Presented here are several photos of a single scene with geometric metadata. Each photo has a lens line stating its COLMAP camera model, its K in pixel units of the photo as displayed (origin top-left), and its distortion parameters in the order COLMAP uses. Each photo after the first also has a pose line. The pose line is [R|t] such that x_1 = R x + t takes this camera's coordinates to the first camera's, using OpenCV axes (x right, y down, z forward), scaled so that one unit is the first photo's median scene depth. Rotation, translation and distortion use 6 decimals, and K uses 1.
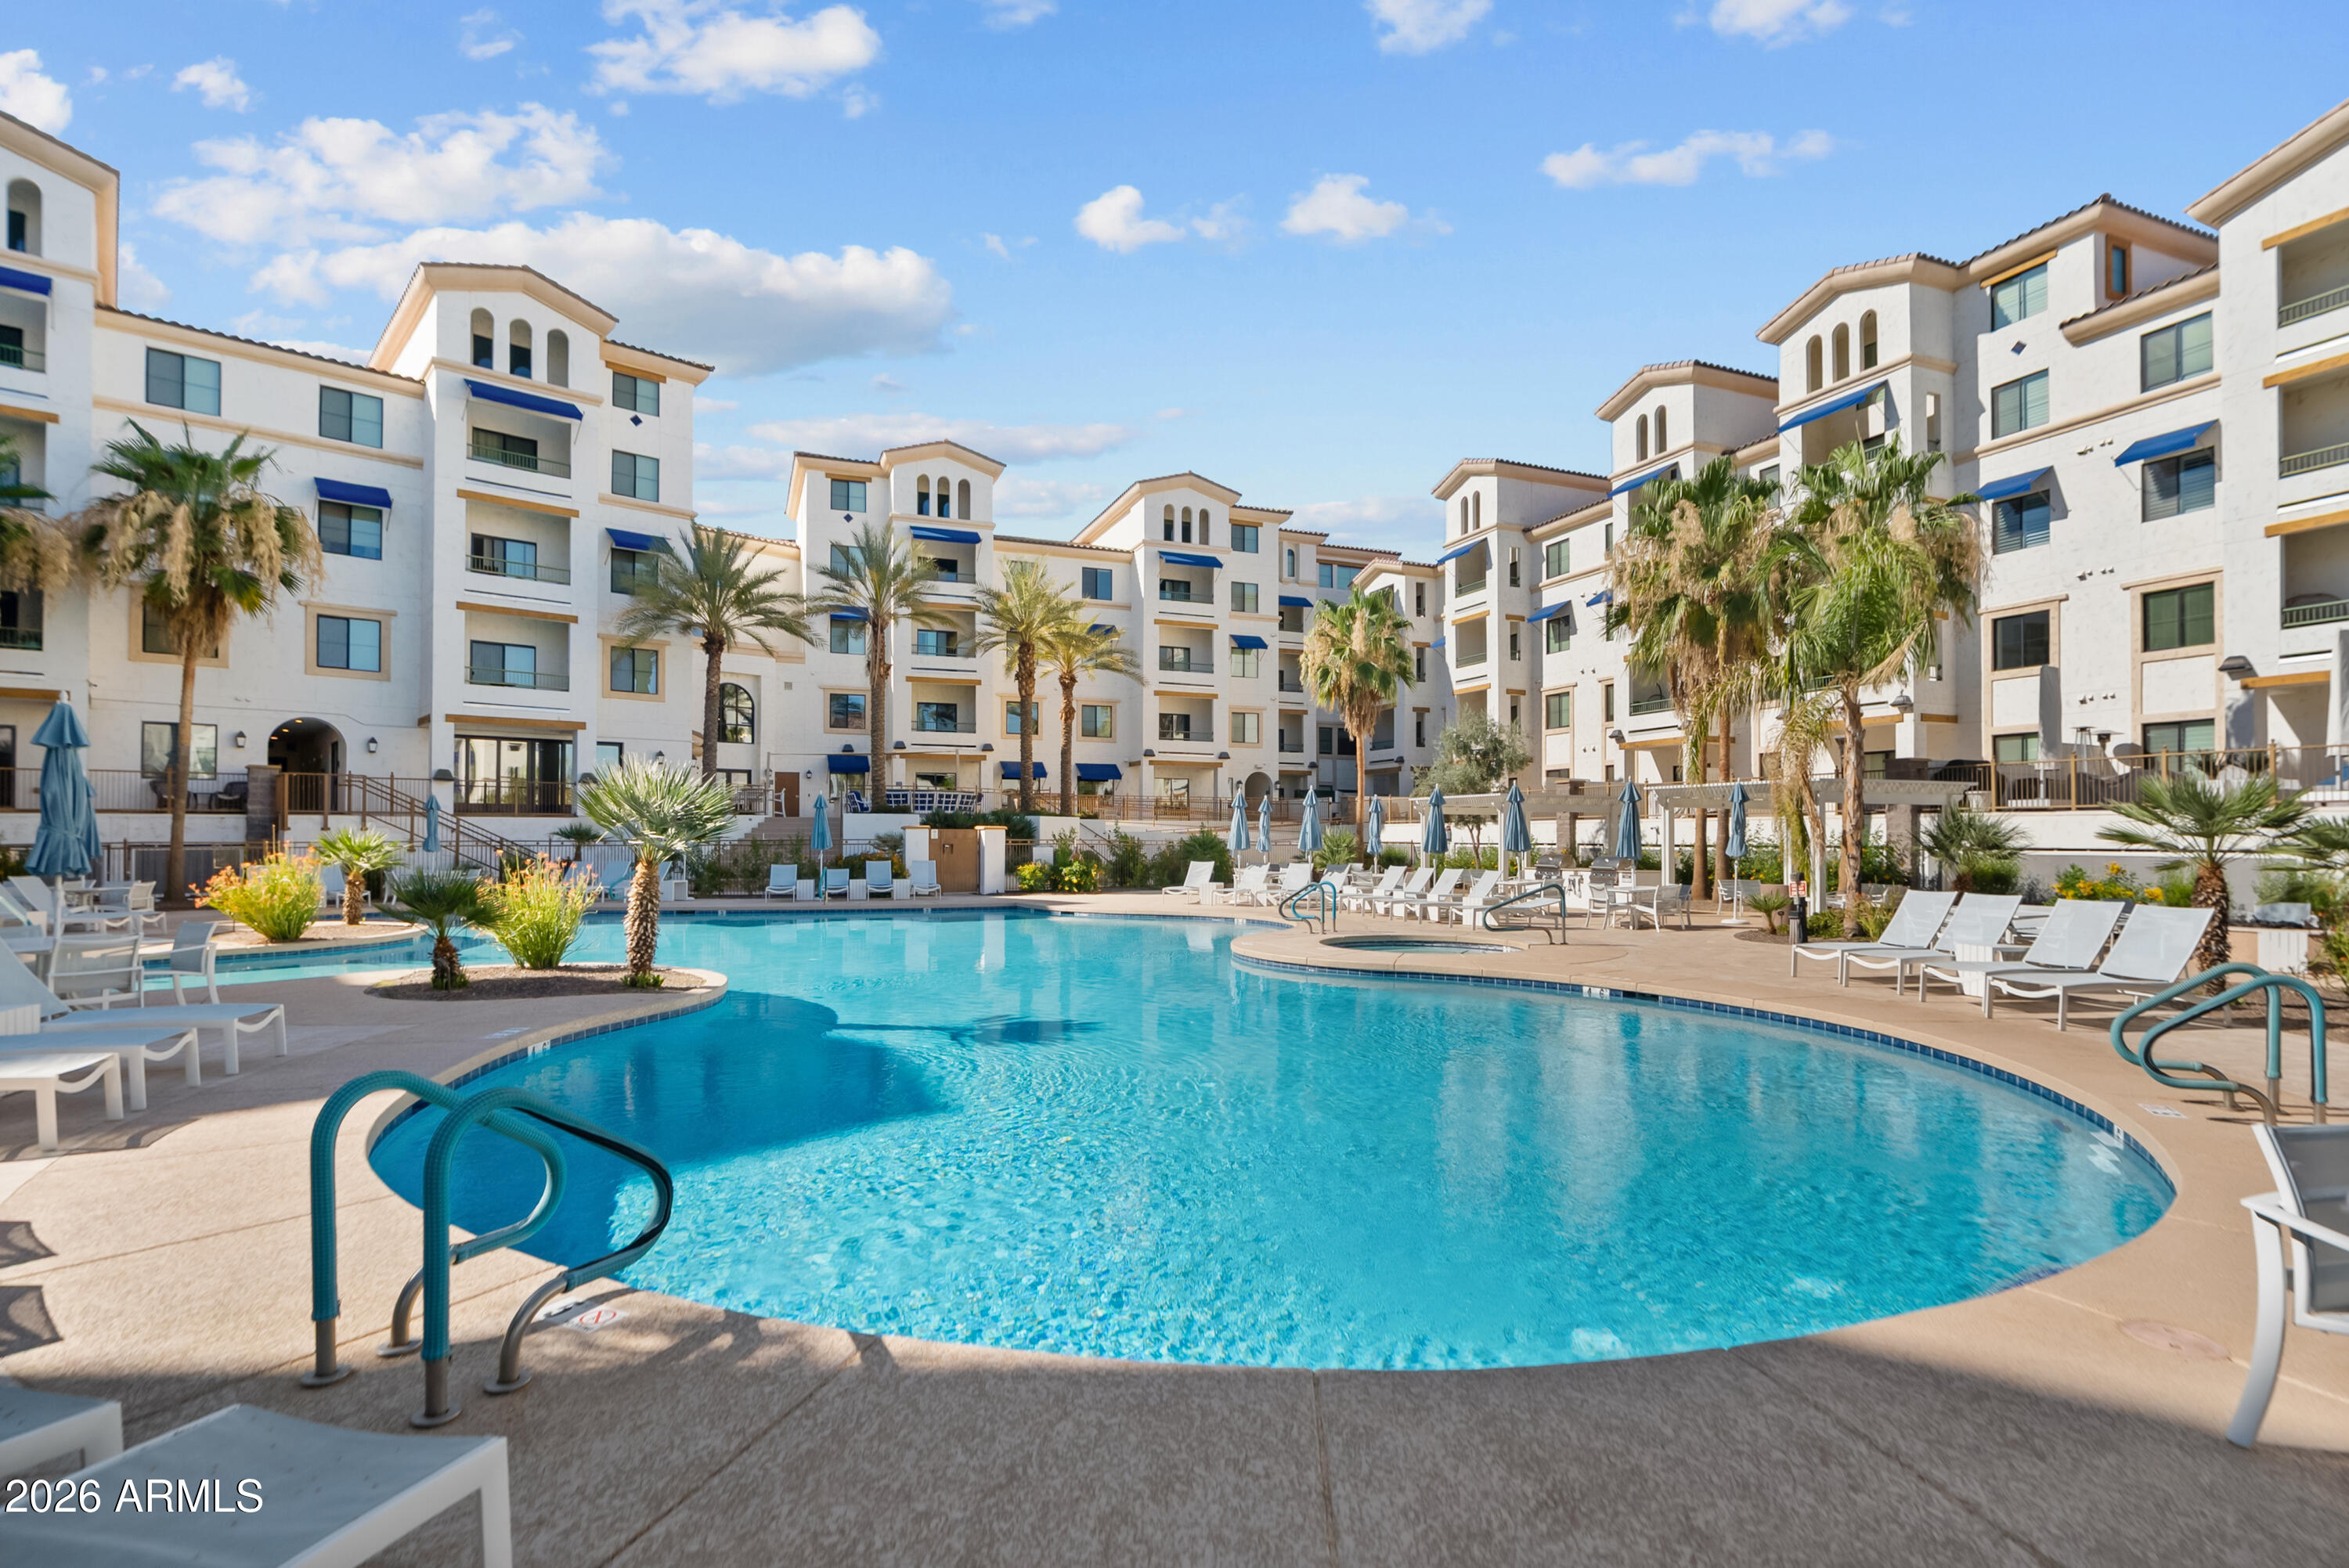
lens RADIAL K [[1106.3, 0, 1171.6], [0, 1106.3, 808.9], [0, 0, 1]] dist [-0.013962, 0.003545]
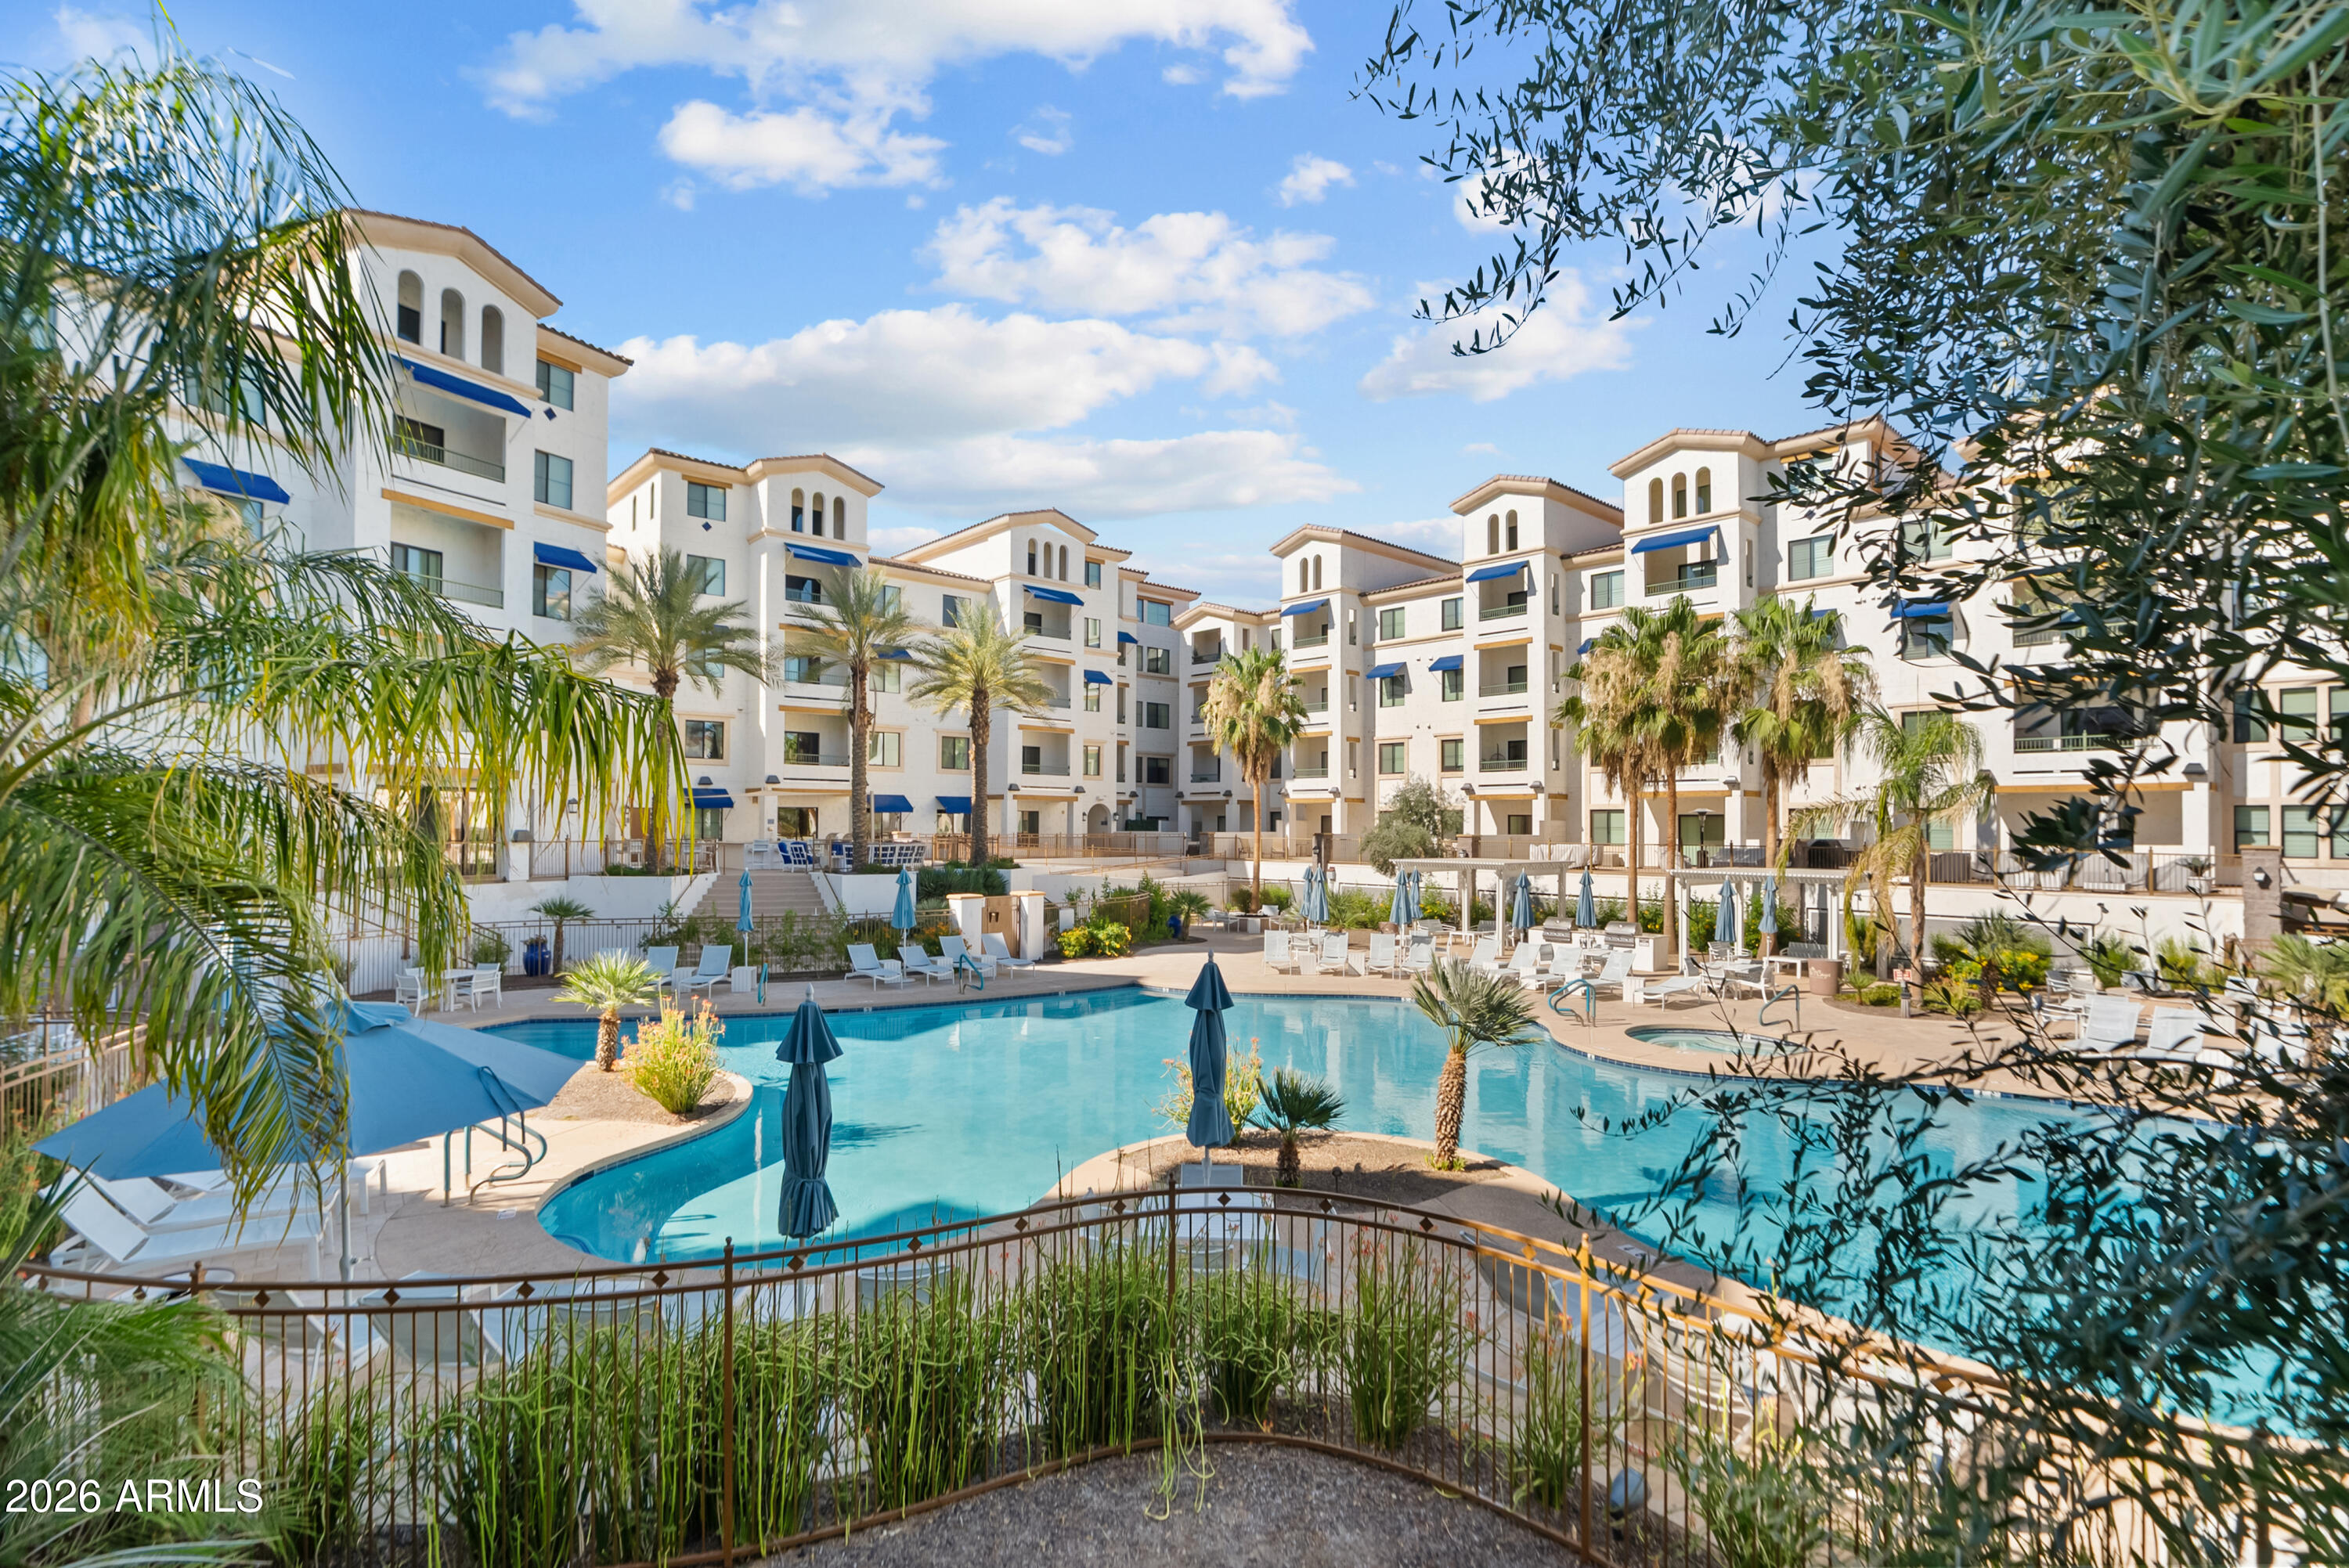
lens RADIAL K [[1106.3, 0, 1168.1], [0, 1106.3, 793.4], [0, 0, 1]] dist [-0.013962, 0.003545]
pose [[0.937685, 0.013409, 0.347229, -0.249252], [-0.012464, 0.999910, -0.004954, -0.043968], [-0.347264, 0.000318, 0.937767, 0.019211]]
